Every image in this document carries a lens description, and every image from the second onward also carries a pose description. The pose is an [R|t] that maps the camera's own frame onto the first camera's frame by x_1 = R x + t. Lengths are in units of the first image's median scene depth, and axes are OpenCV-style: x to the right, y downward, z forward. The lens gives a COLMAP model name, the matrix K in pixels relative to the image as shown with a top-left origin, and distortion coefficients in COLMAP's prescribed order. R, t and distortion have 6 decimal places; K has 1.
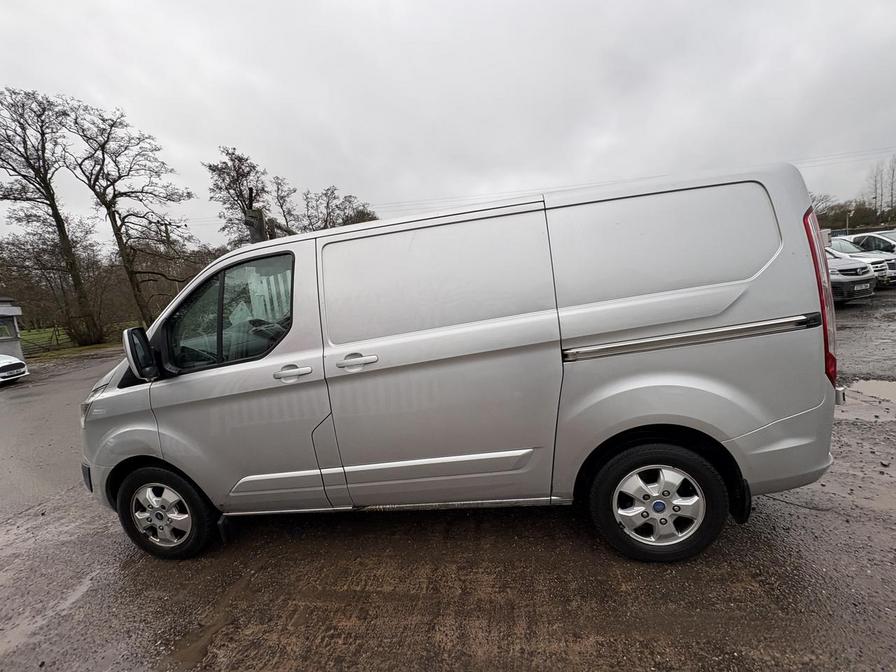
lens RADIAL K [[355.2, 0, 451.9], [0, 355.2, 340.7], [0, 0, 1]] dist [-0.004539, 0.002132]
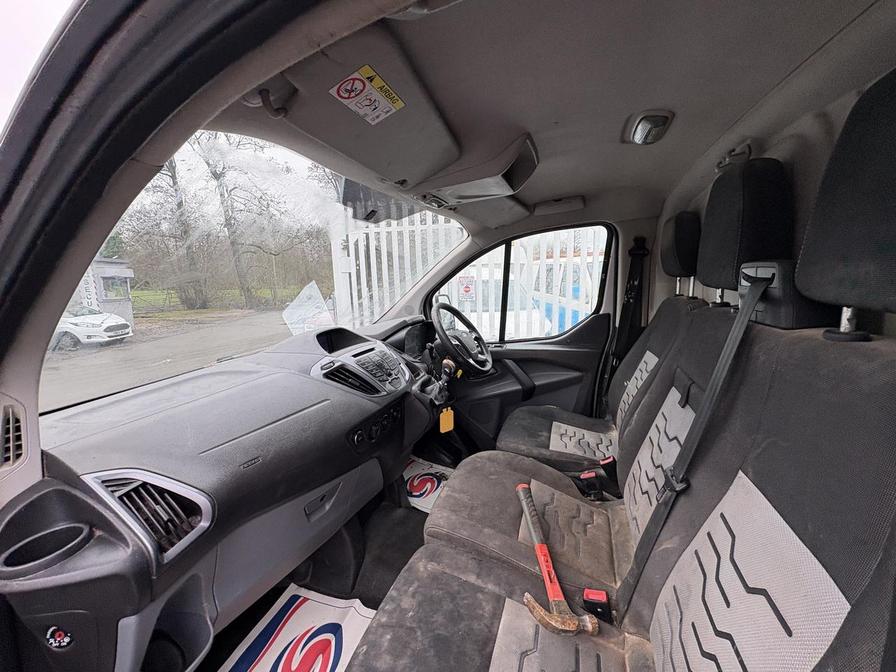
lens RADIAL K [[355.2, 0, 454.0], [0, 355.2, 340.7], [0, 0, 1]] dist [-0.004539, 0.002132]
pose [[0.978257, 0.098758, -0.182371, -0.047750], [-0.092588, 0.994816, 0.042066, -0.010873], [0.185580, -0.024266, 0.982329, 0.087582]]
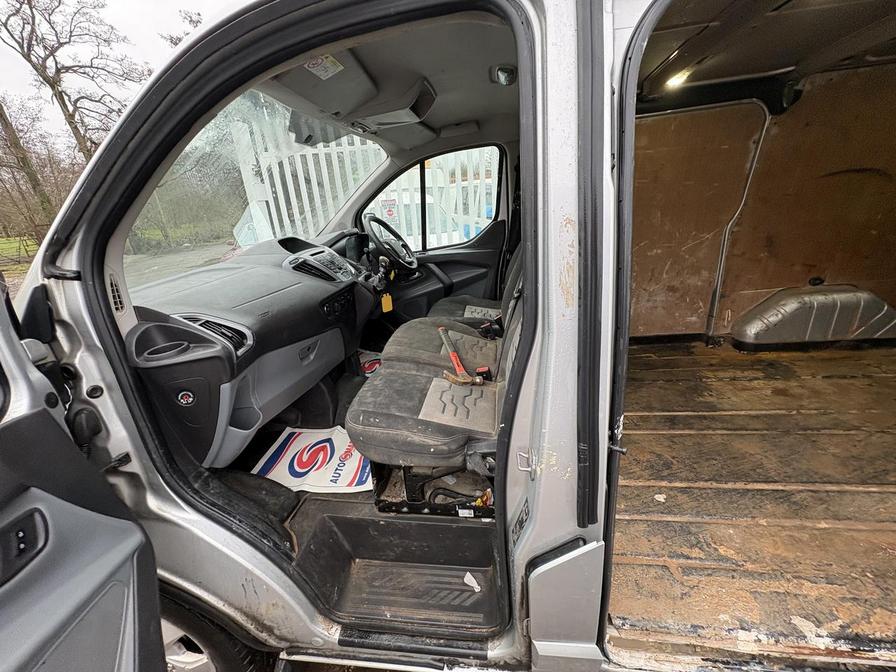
lens RADIAL K [[355.2, 0, 450.9], [0, 355.2, 341.7], [0, 0, 1]] dist [-0.004539, 0.002132]
pose [[0.999605, 0.025474, 0.011888, -0.044653], [-0.027457, 0.975465, 0.218434, -0.004441], [-0.006032, -0.218674, 0.975779, 0.064685]]
